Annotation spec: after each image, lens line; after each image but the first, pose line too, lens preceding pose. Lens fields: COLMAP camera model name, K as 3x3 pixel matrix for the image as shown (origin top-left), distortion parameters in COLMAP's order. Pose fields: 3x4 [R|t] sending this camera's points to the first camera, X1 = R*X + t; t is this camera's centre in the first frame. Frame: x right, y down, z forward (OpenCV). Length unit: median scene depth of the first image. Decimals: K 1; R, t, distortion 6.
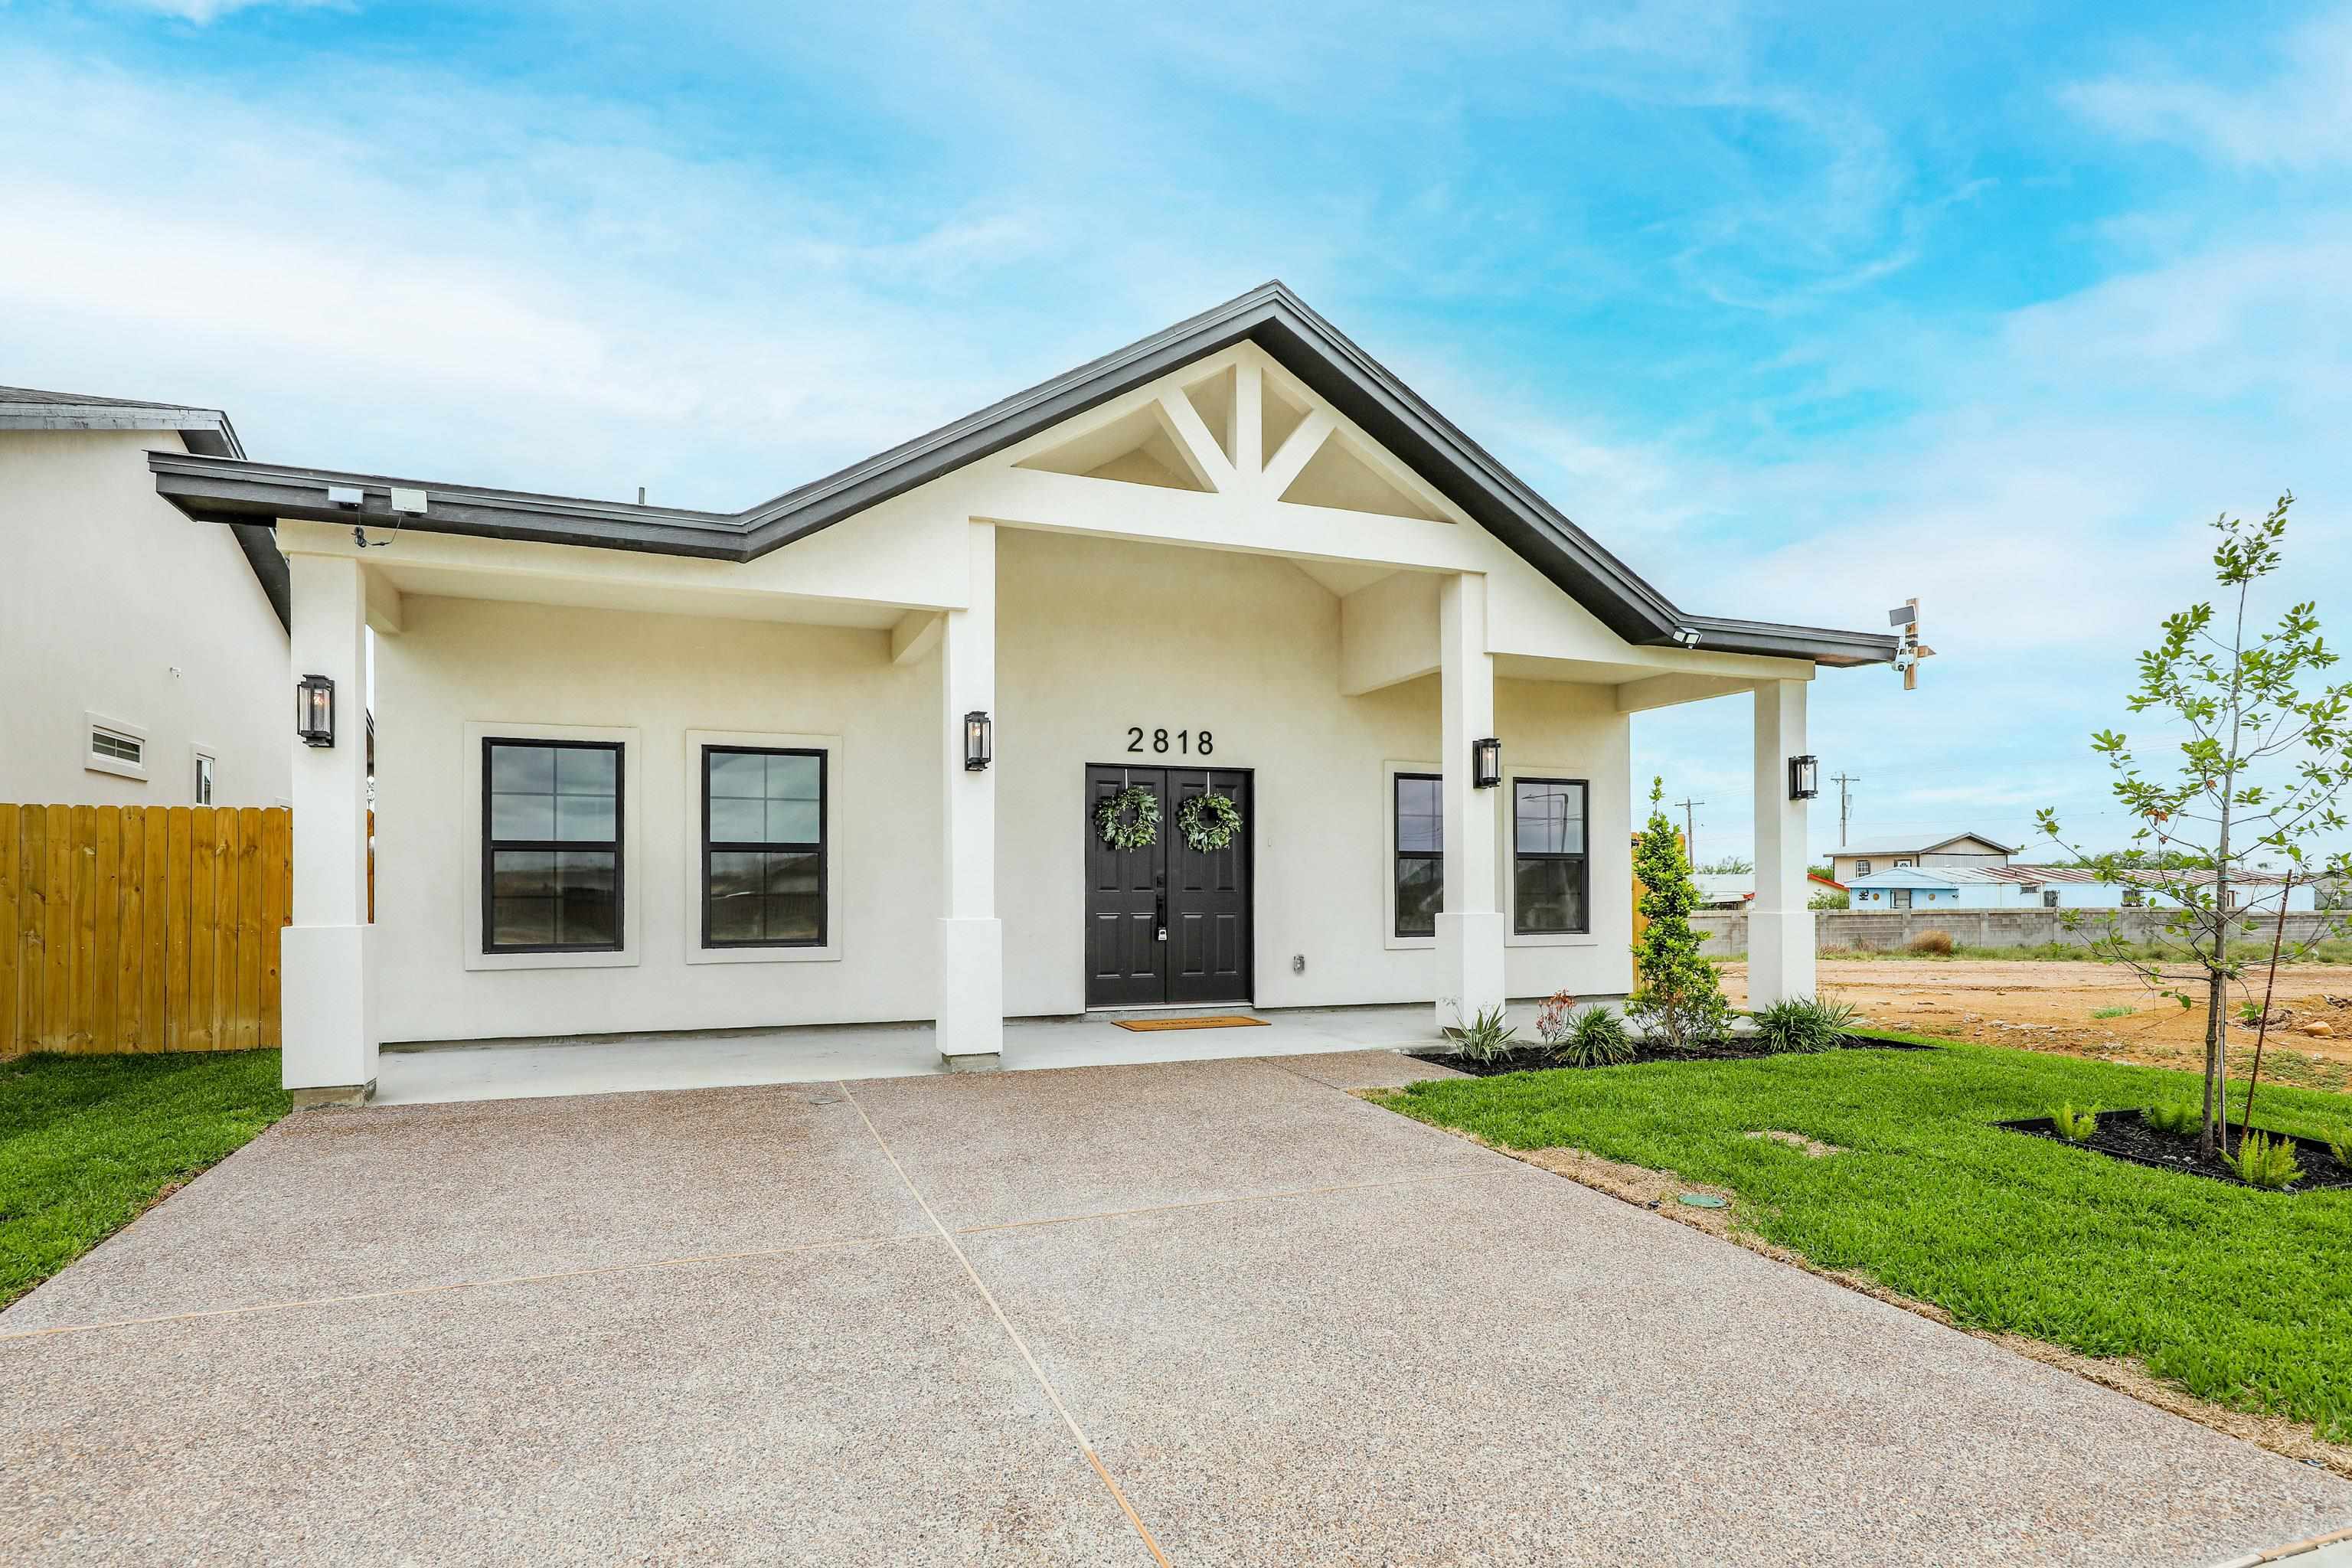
lens RADIAL K [[1194.5, 0, 1177.5], [0, 1194.5, 822.4], [0, 0, 1]] dist [0.015741, -0.000005]
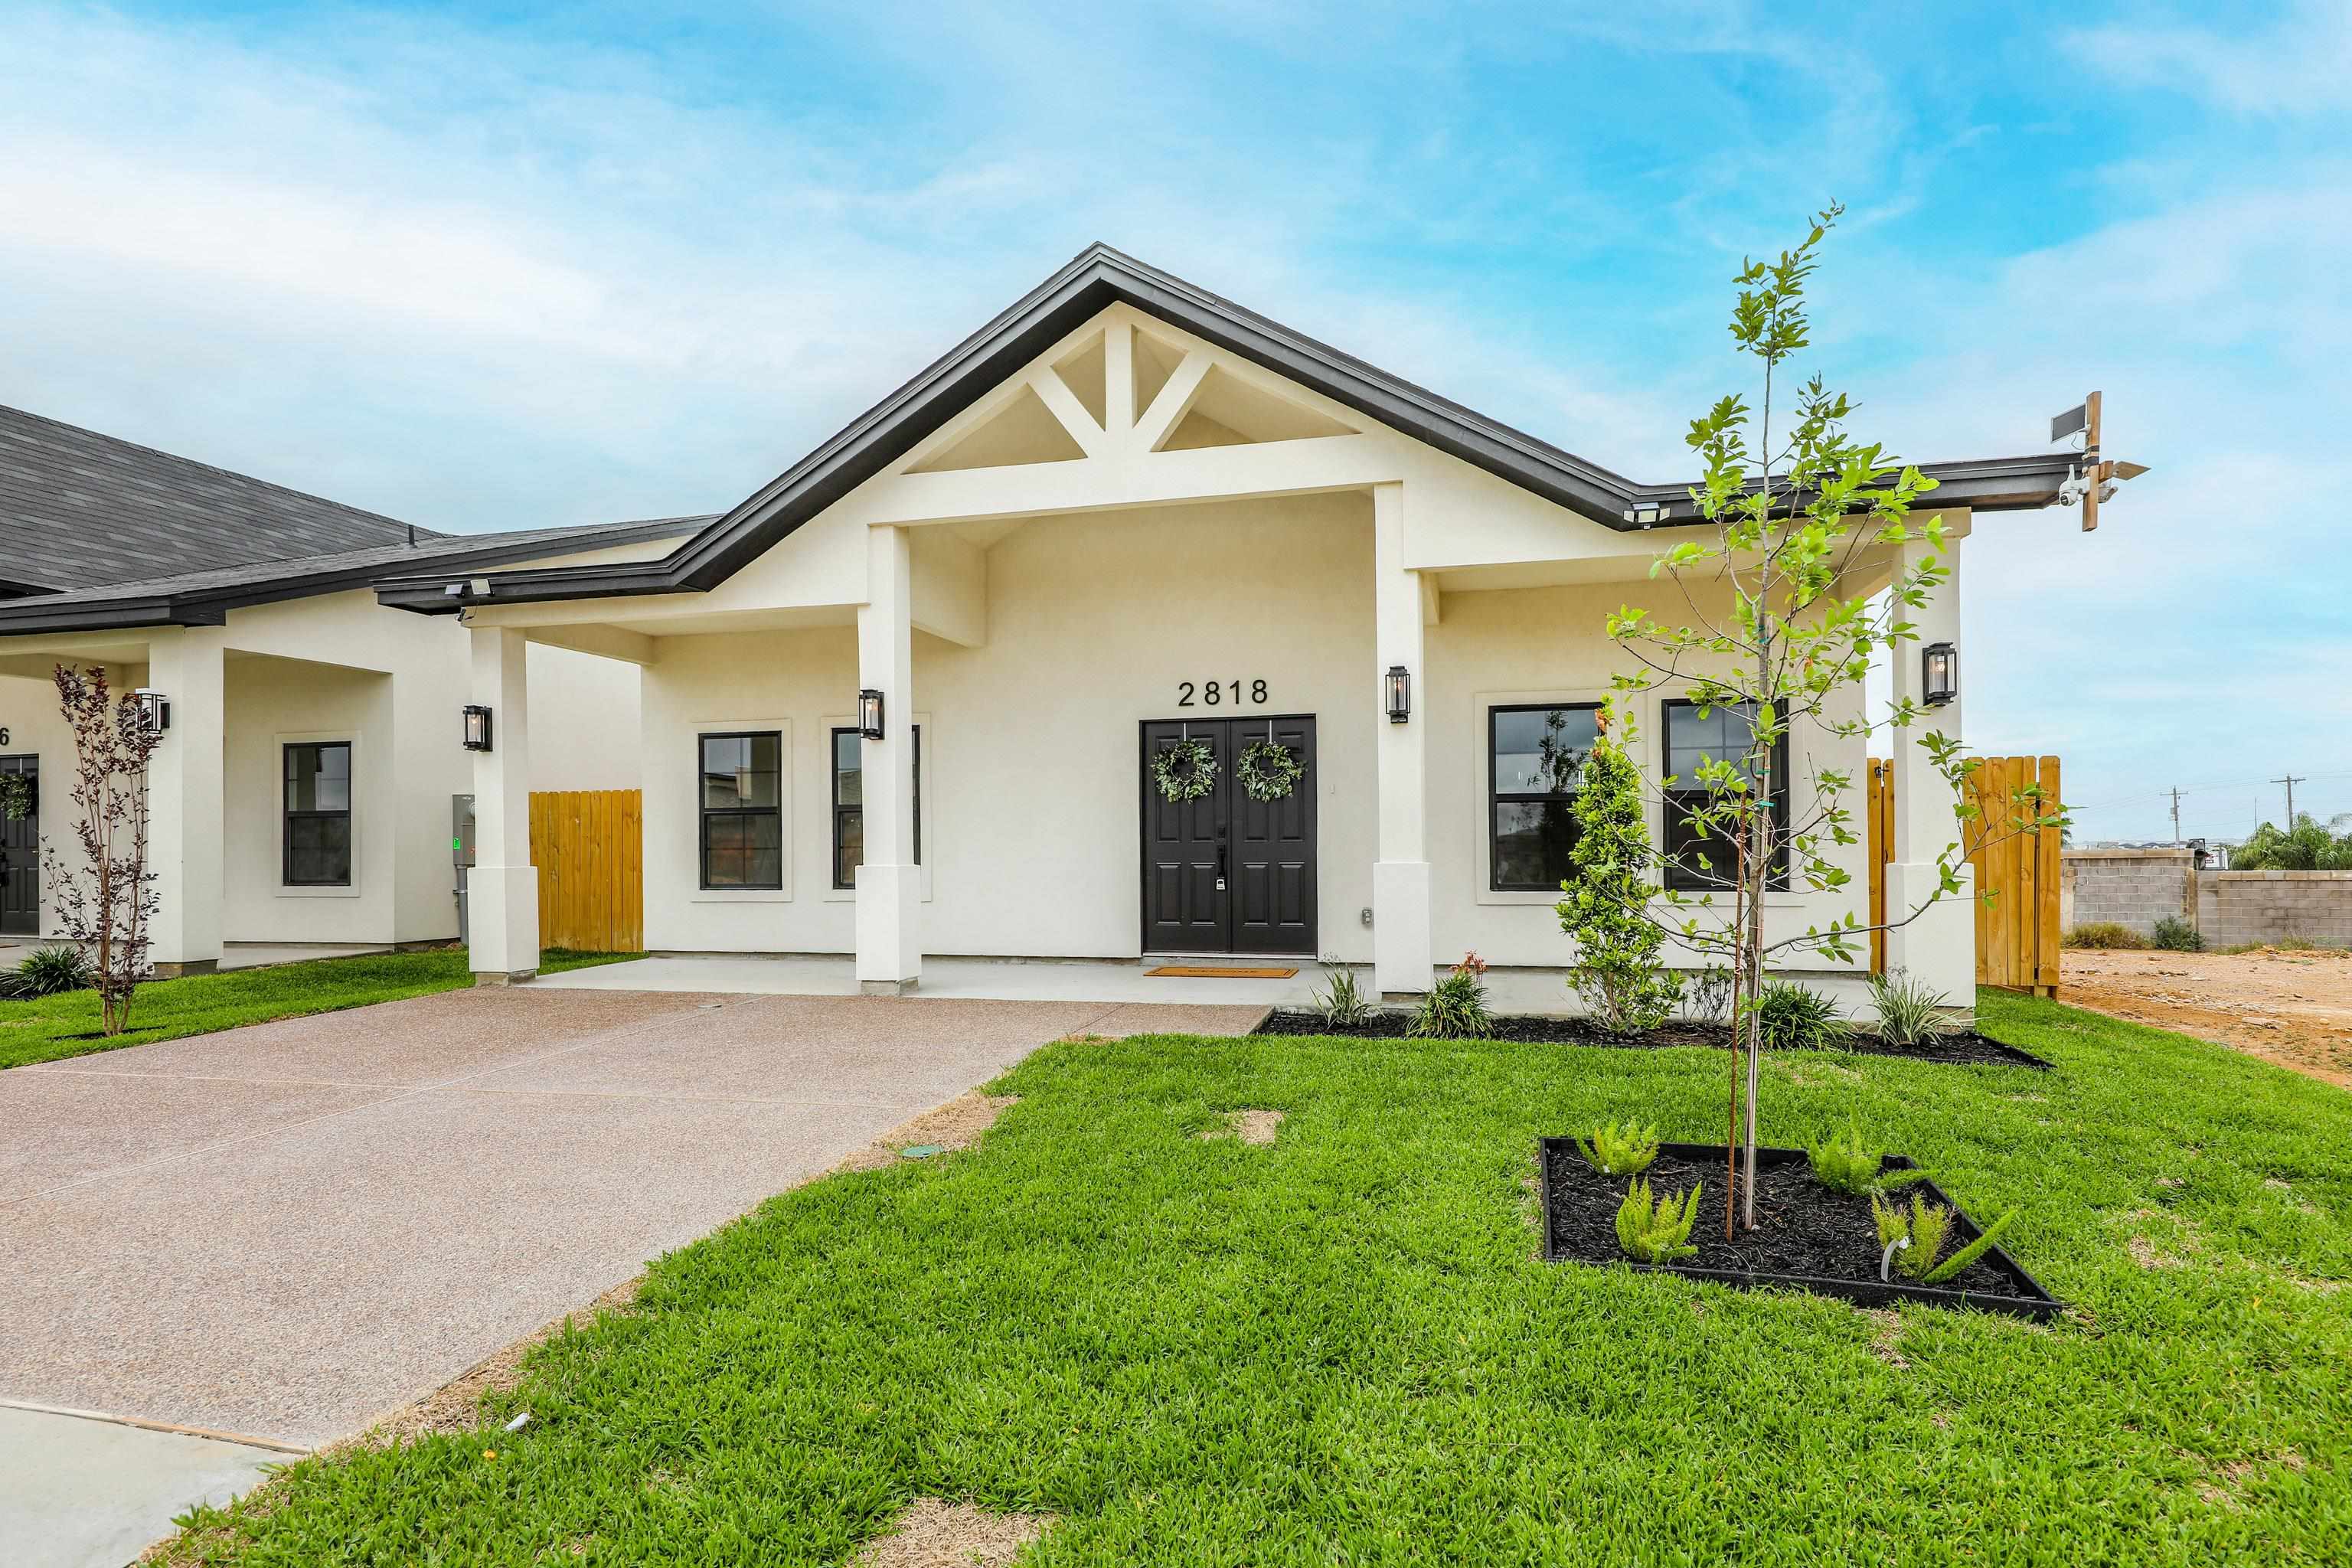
lens RADIAL K [[1202.8, 0, 1182.5], [0, 1202.8, 776.0], [0, 0, 1]] dist [0.017237, 0.000203]
pose [[0.816382, -0.039445, -0.576164, 0.564877], [0.038700, 0.999159, -0.013568, 0.015217], [0.576214, -0.011221, 0.817222, 0.153217]]
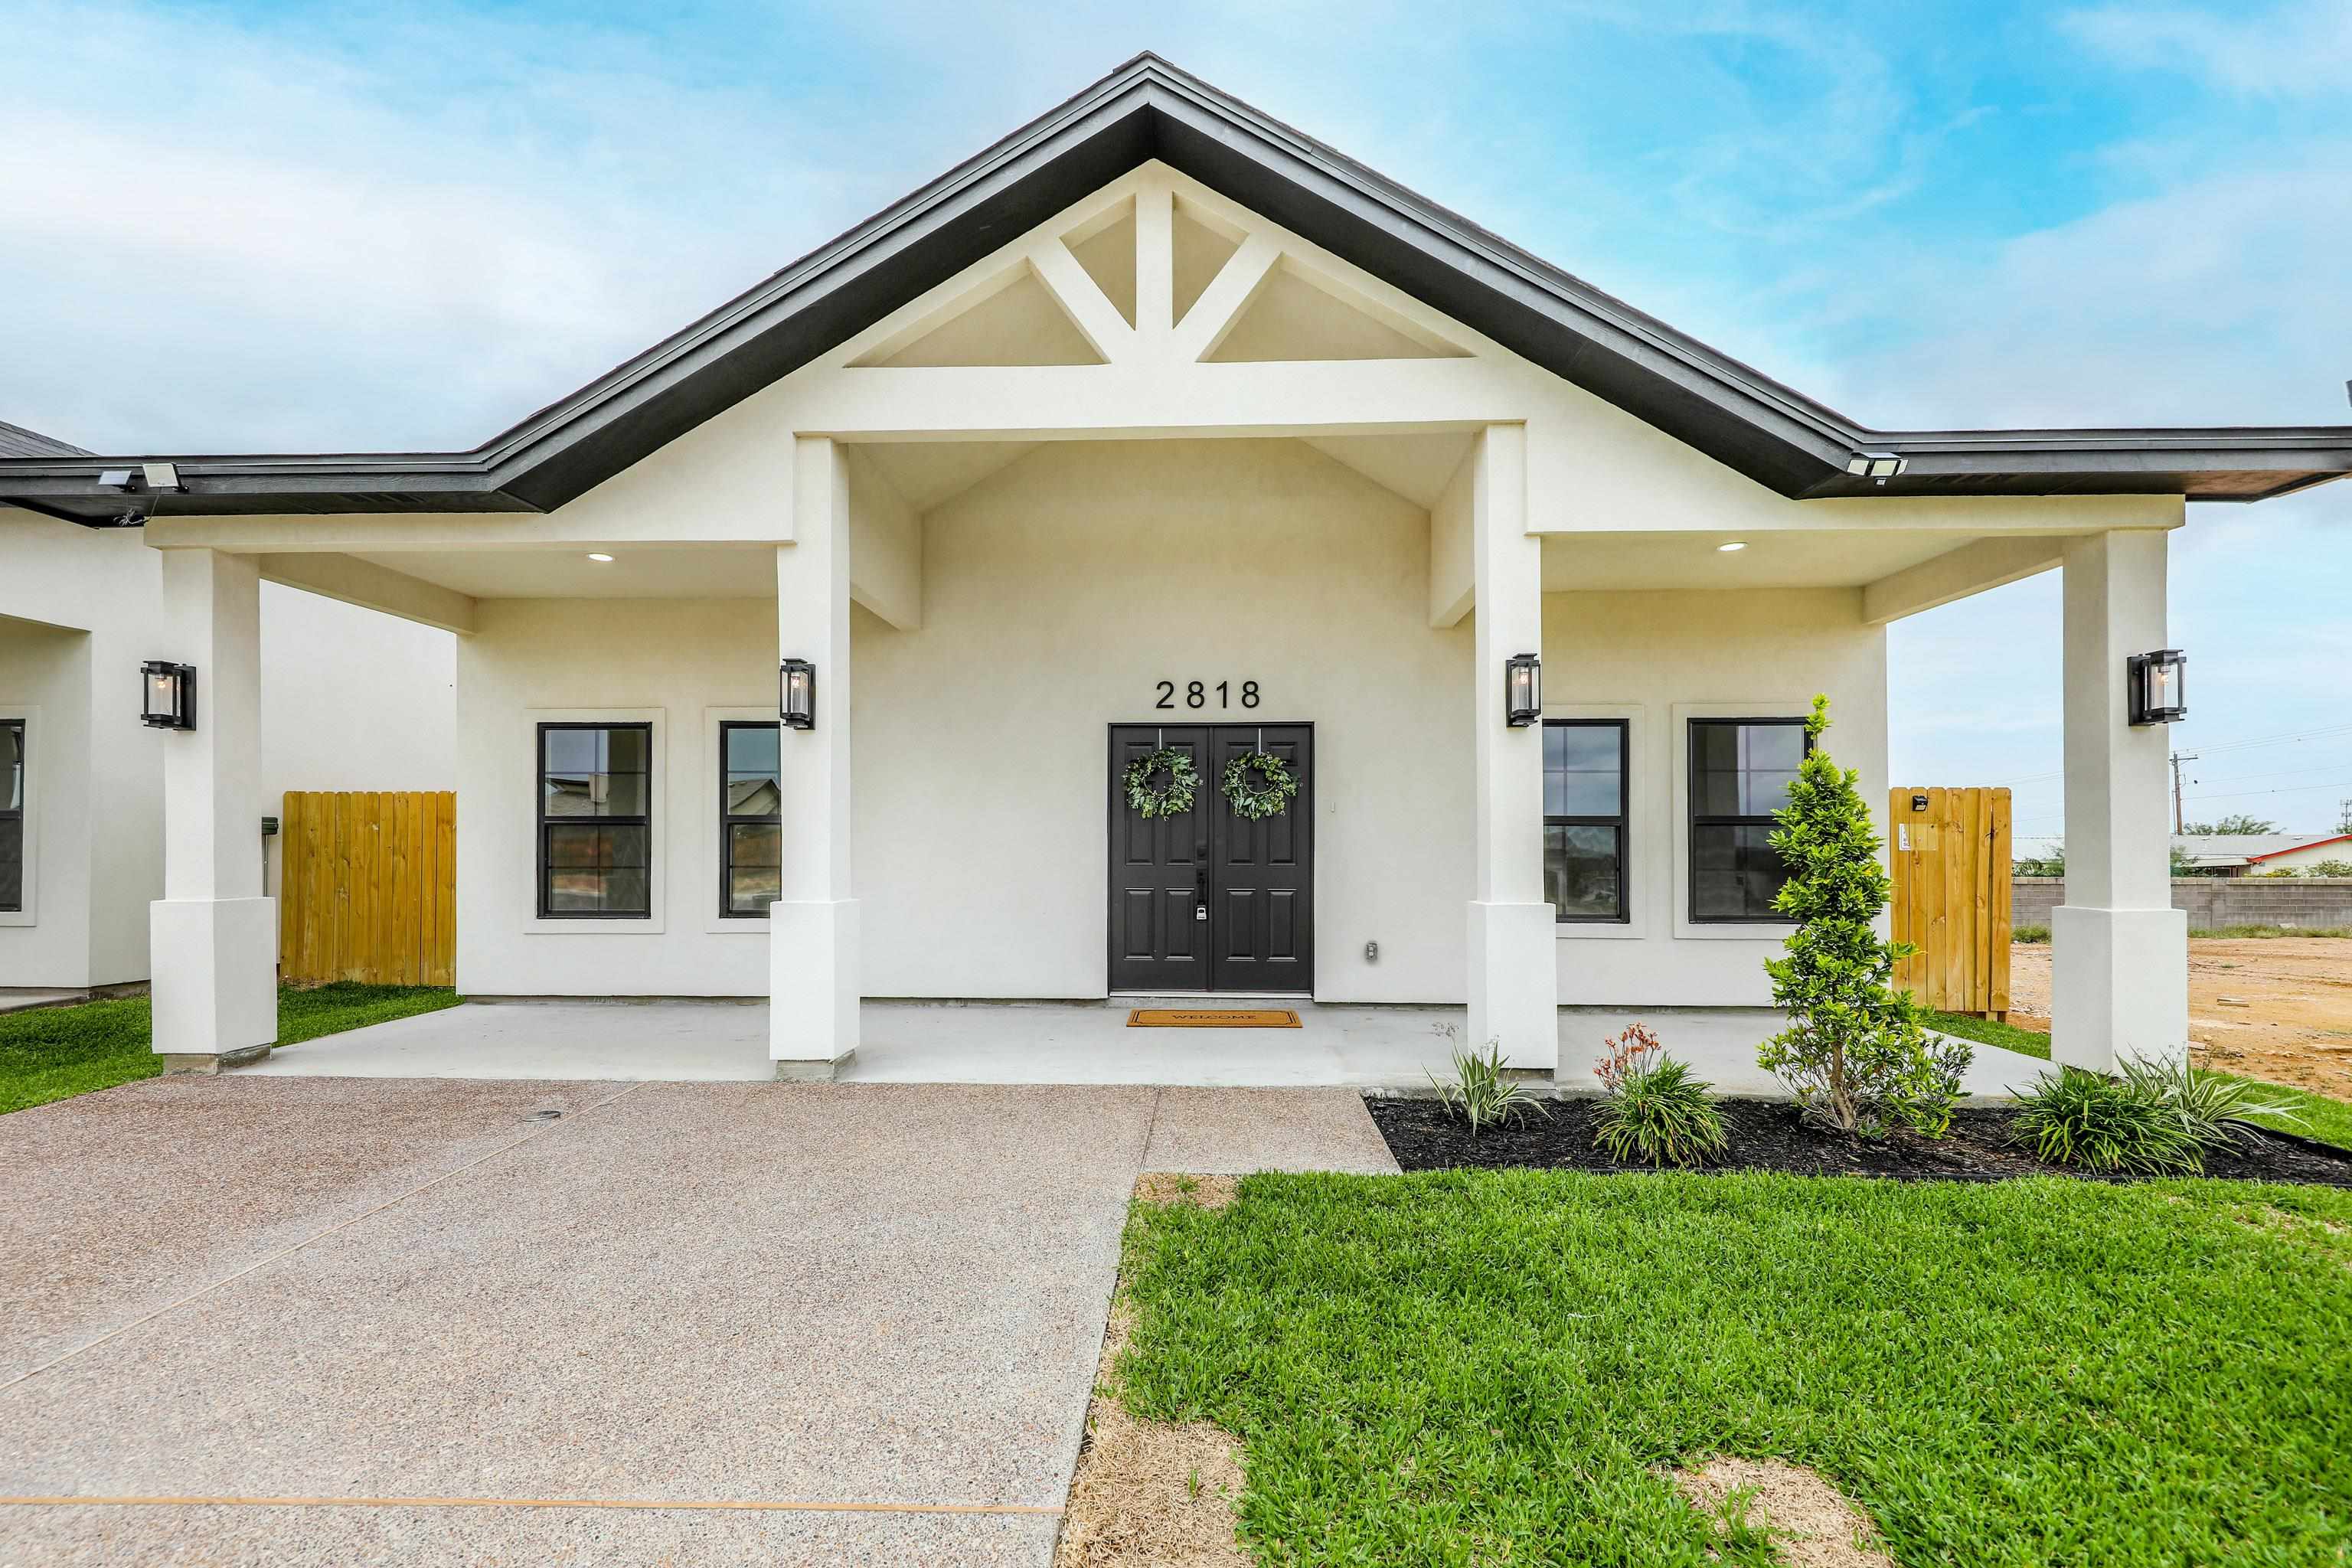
lens RADIAL K [[941.5, 0, 1182.2], [0, 941.5, 806.4], [0, 0, 1]] dist [0.016879, -0.008385]
pose [[0.917119, -0.014938, -0.398334, 0.259965], [0.019646, 0.999777, 0.007740, 0.009116], [0.398130, -0.014924, 0.917208, 0.363082]]
